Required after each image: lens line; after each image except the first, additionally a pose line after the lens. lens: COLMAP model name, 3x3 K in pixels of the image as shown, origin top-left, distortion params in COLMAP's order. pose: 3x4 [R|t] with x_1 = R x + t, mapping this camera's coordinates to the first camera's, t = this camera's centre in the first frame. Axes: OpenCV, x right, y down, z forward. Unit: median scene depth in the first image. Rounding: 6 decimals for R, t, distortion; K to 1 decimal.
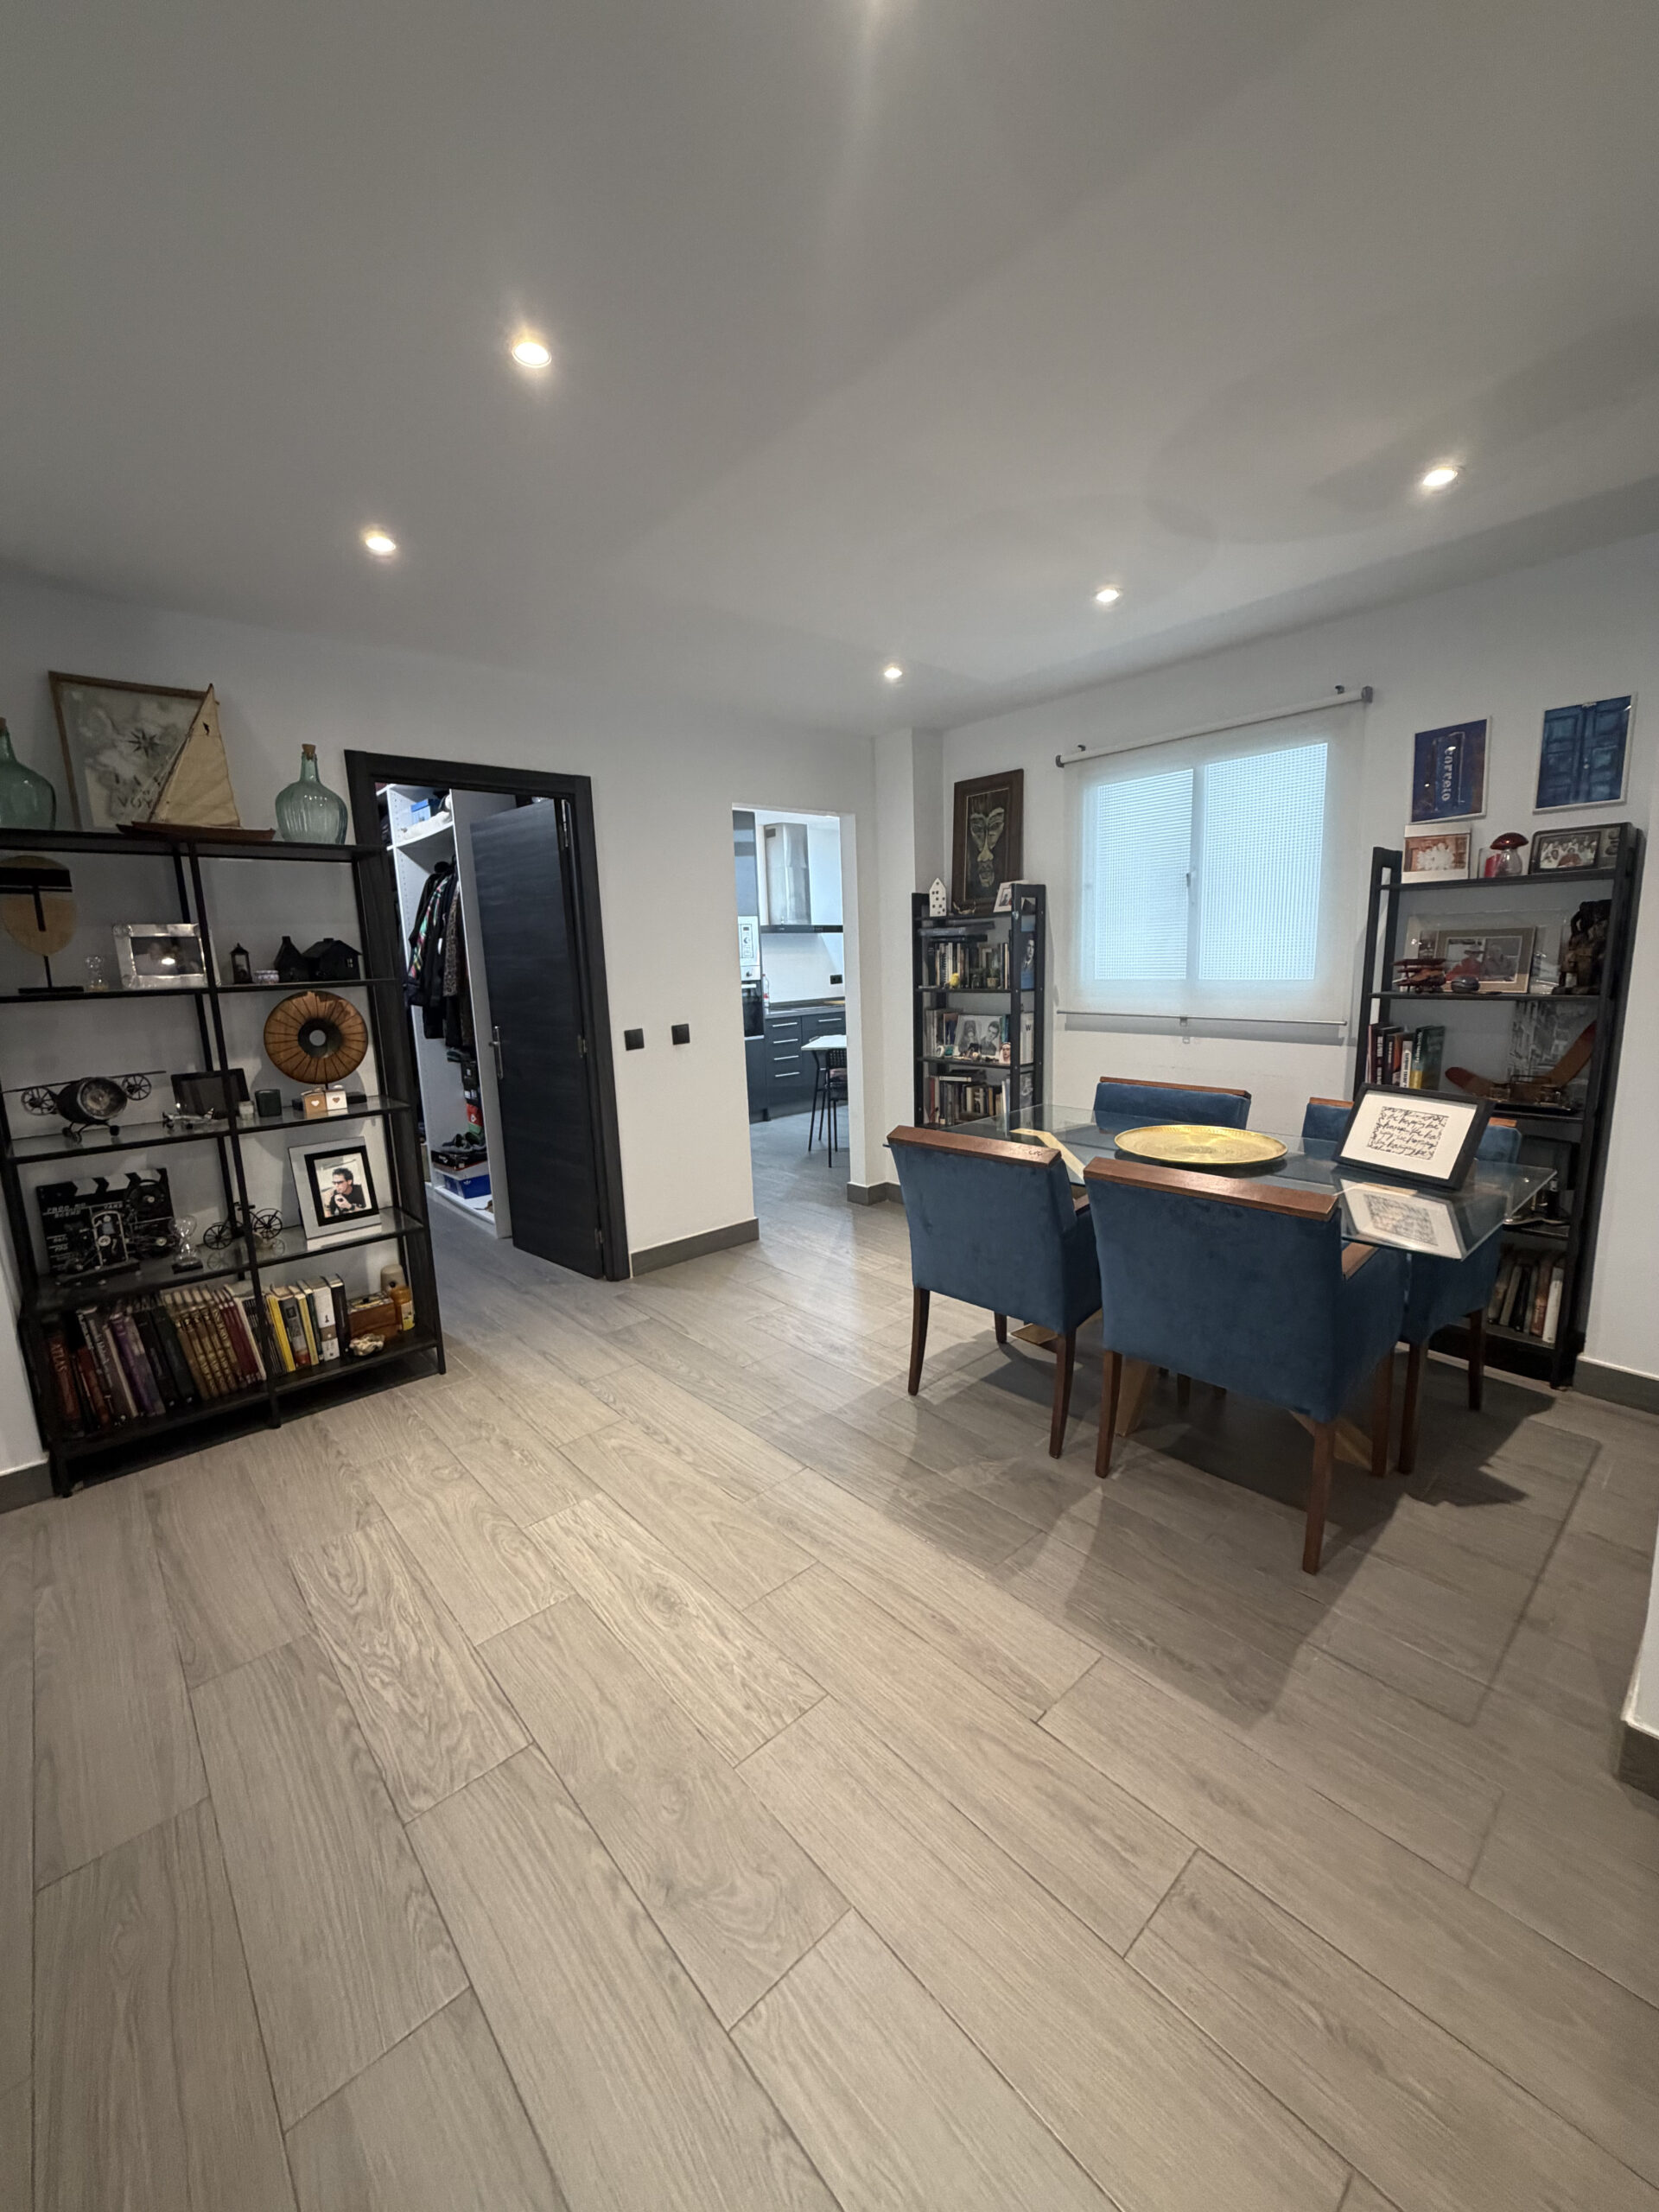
lens RADIAL K [[877.8, 0, 830.4], [0, 877.8, 1096.5], [0, 0, 1]] dist [-0.000828, 0.000289]
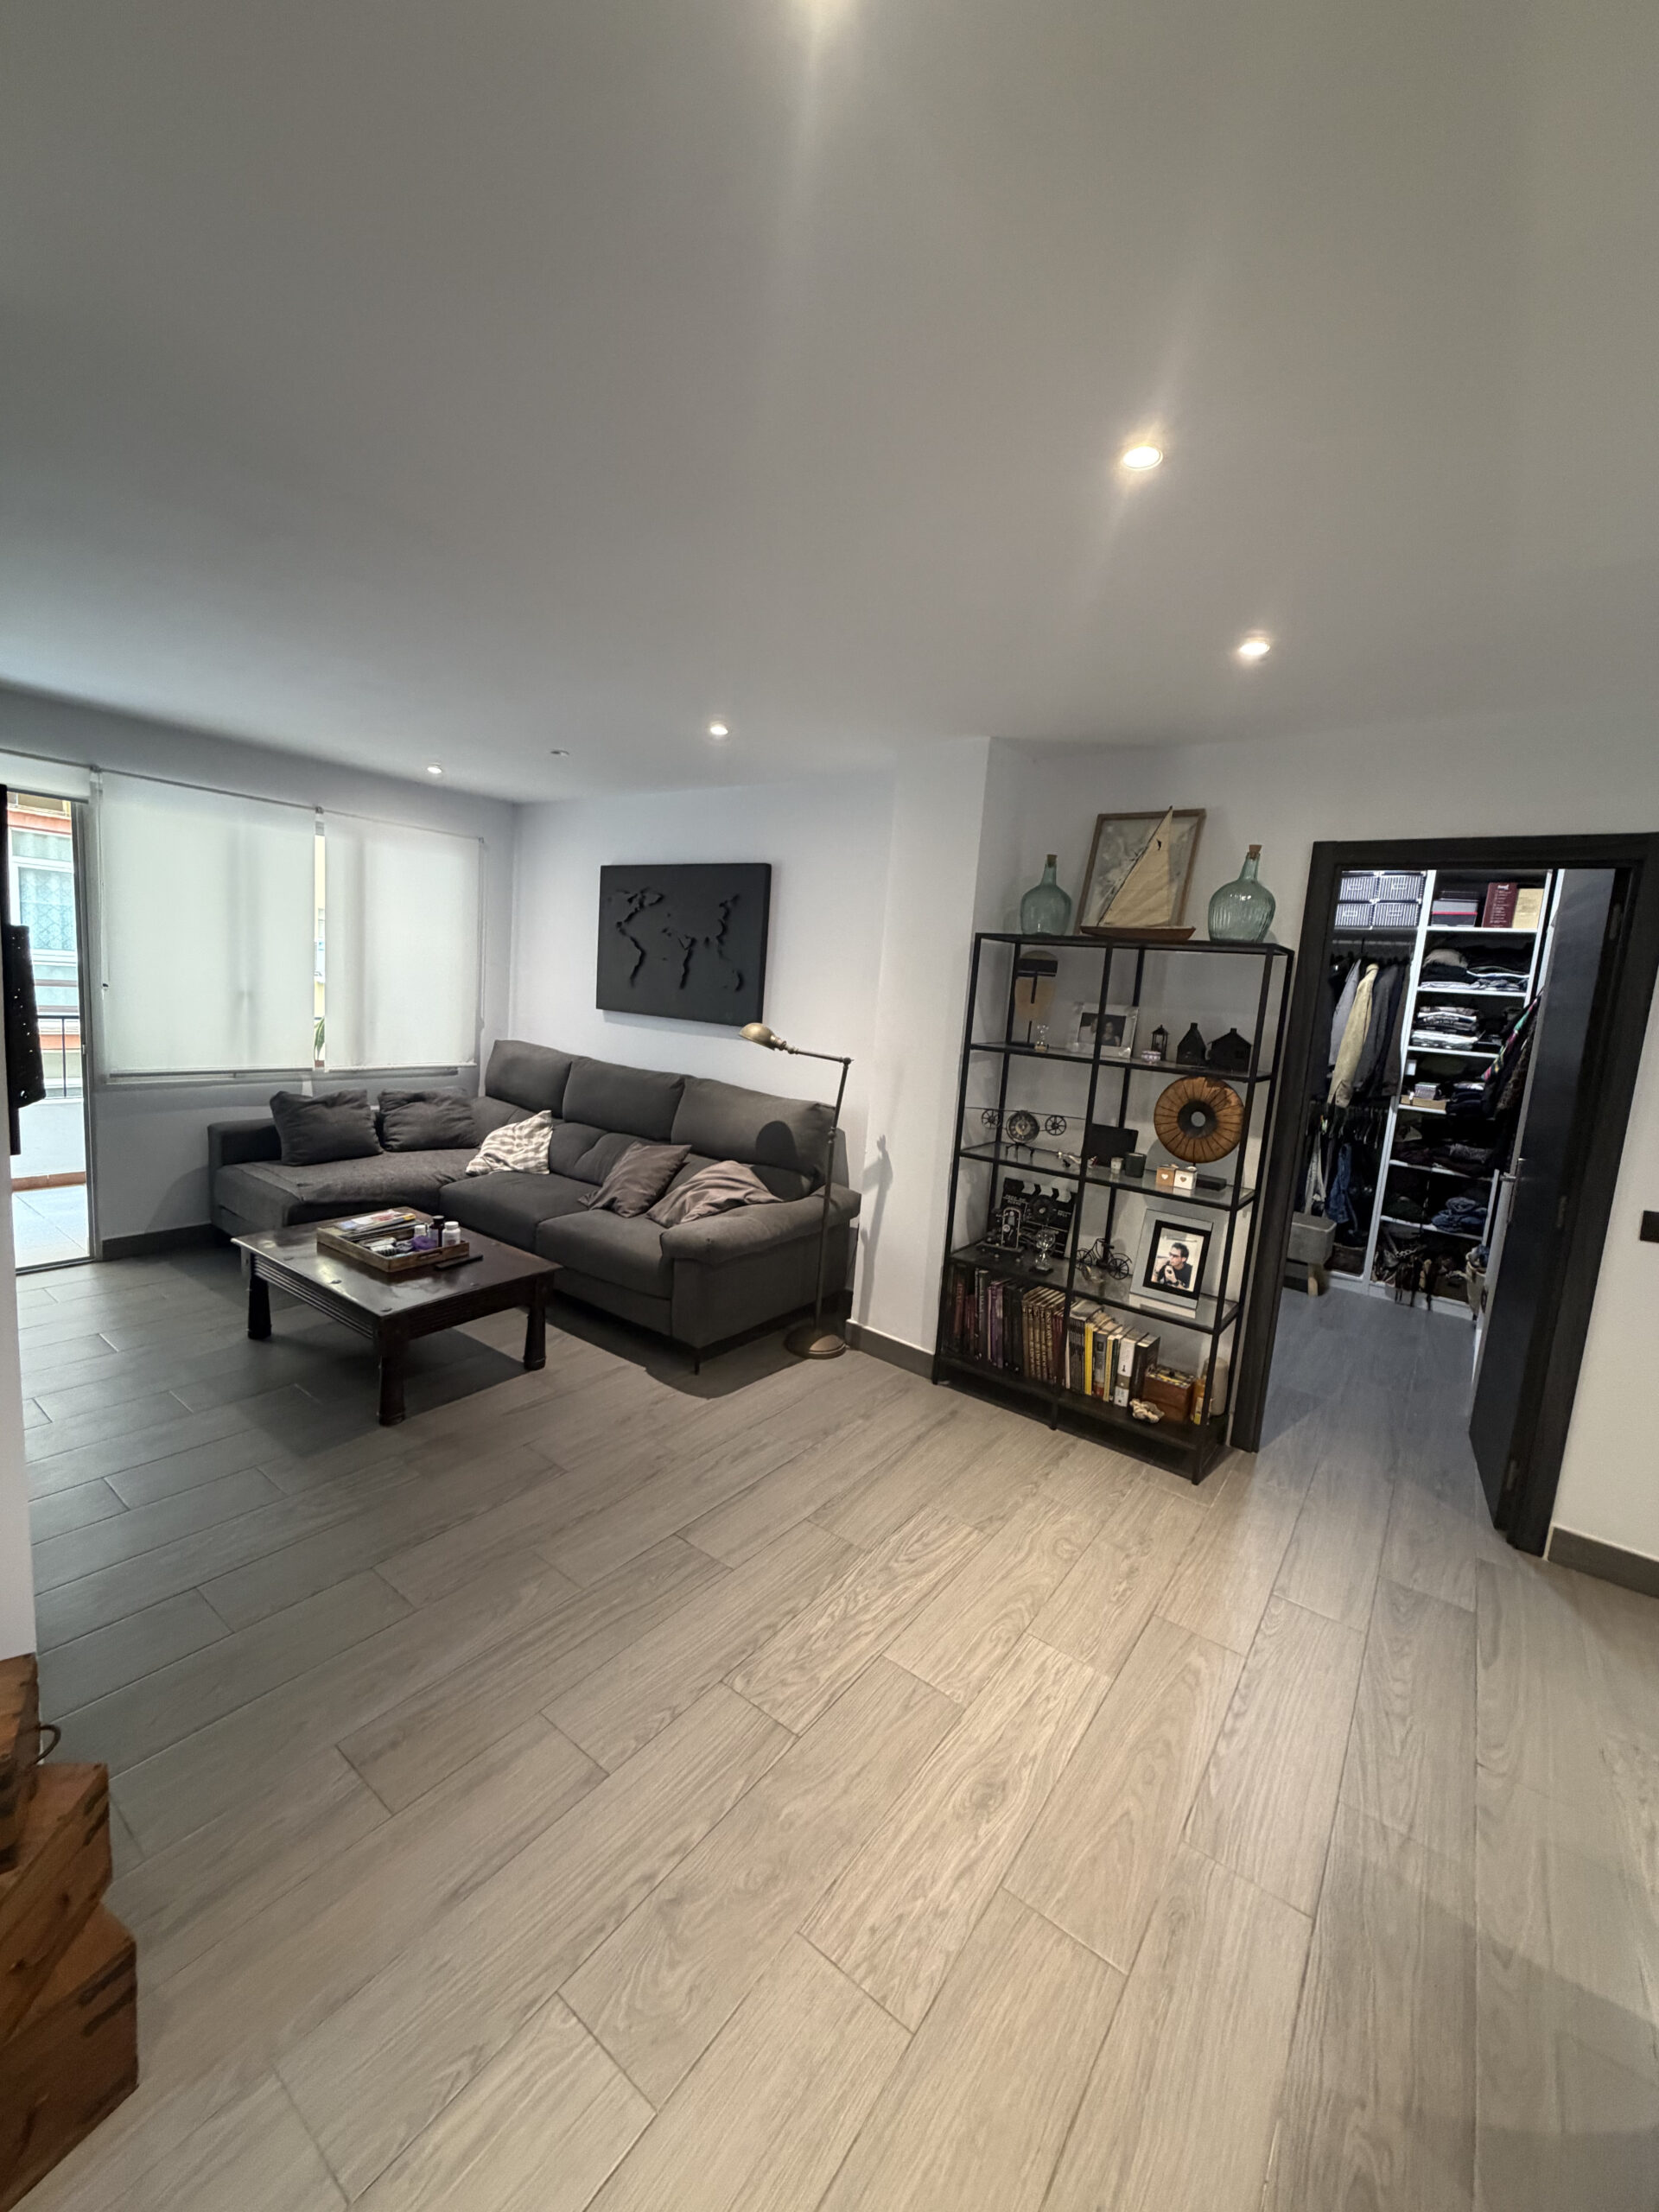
lens RADIAL K [[879.7, 0, 830.2], [0, 879.7, 1097.0], [0, 0, 1]] dist [-0.002405, 0.001409]
pose [[0.194421, 0.180667, -0.964137, 0.357642], [-0.240041, 0.961771, 0.131819, -0.131004], [0.951094, 0.205804, 0.230356, 0.345794]]
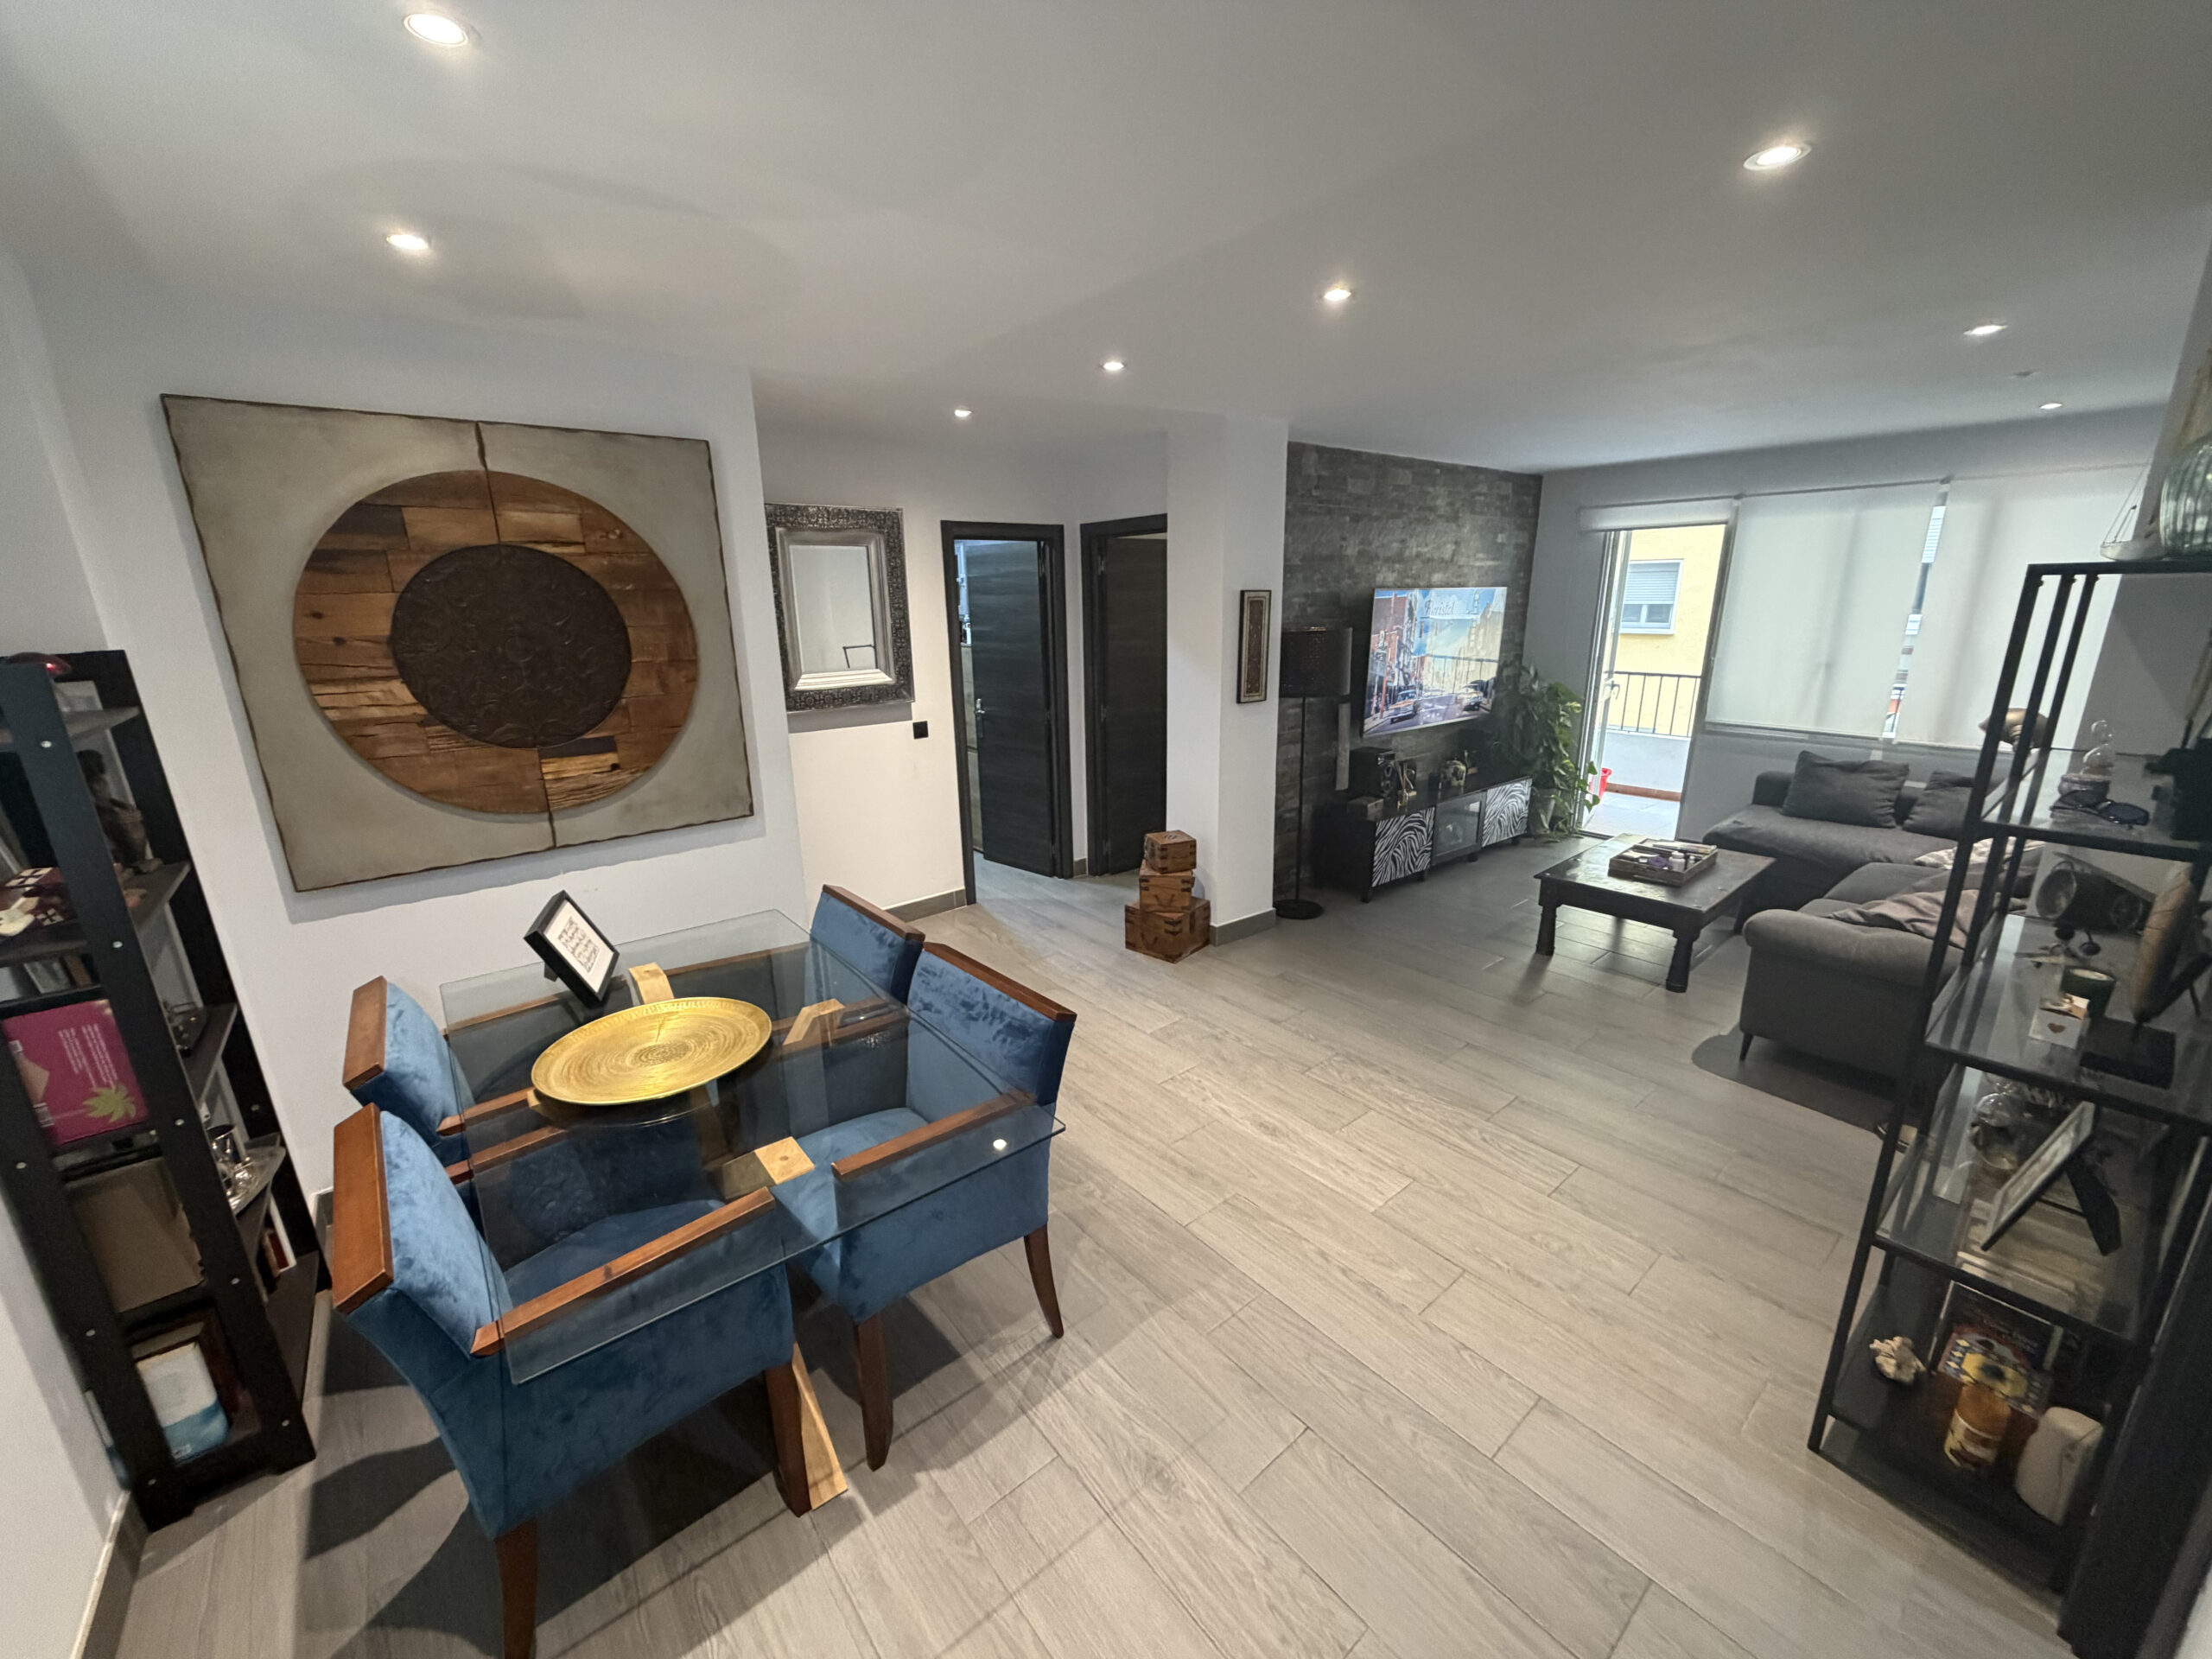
lens RADIAL K [[877.8, 0, 1098.2], [0, 877.8, 829.8], [0, 0, 1]] dist [-0.000828, 0.000289]
pose [[-0.997503, 0.037393, 0.059921, -0.004088], [0.058992, 0.907607, 0.415655, -0.381700], [-0.038842, 0.418152, -0.907546, 1.518209]]
